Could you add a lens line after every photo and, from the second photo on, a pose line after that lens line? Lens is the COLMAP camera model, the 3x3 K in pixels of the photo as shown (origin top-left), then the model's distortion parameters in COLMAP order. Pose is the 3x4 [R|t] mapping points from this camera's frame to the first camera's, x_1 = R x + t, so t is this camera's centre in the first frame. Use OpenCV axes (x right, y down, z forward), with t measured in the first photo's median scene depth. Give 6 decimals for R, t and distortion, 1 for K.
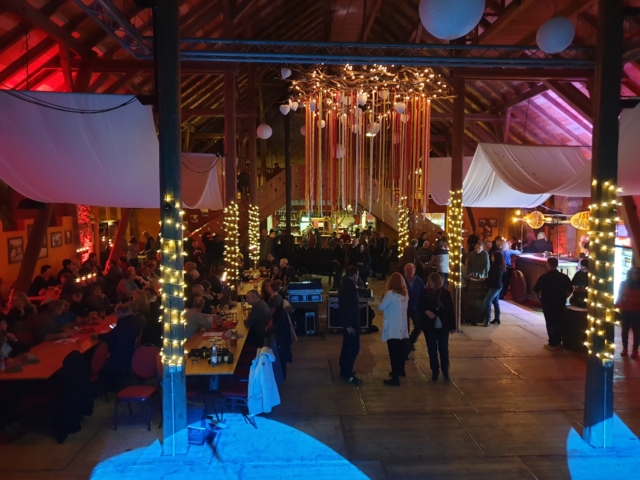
lens RADIAL K [[491.2, 0, 324.2], [0, 491.2, 244.0], [0, 0, 1]] dist [0.034250, -0.020019]
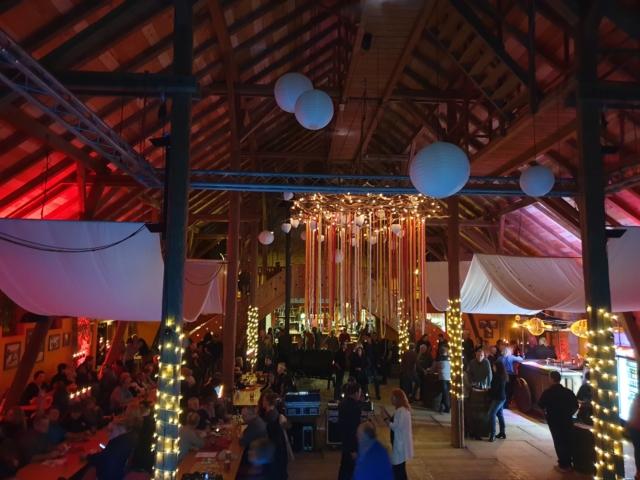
lens RADIAL K [[491.2, 0, 320.2], [0, 491.2, 246.3], [0, 0, 1]] dist [0.034250, -0.020019]
pose [[0.999942, 0.007304, -0.007969, 0.000825], [-0.008595, 0.984286, -0.176370, -0.035487], [0.006556, 0.176428, 0.984292, -0.013276]]
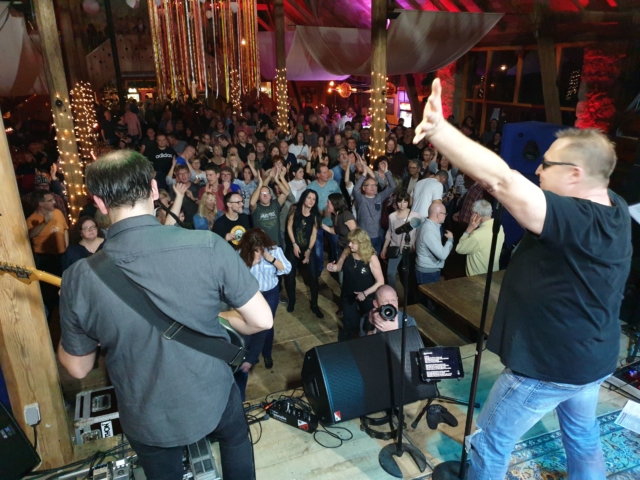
lens RADIAL K [[491.2, 0, 311.2], [0, 491.2, 238.9], [0, 0, 1]] dist [0.034250, -0.020019]
pose [[0.948711, -0.120524, 0.292269, -0.059867], [0.041489, 0.963949, 0.262833, -0.022778], [-0.313410, -0.237226, 0.919510, -0.214233]]
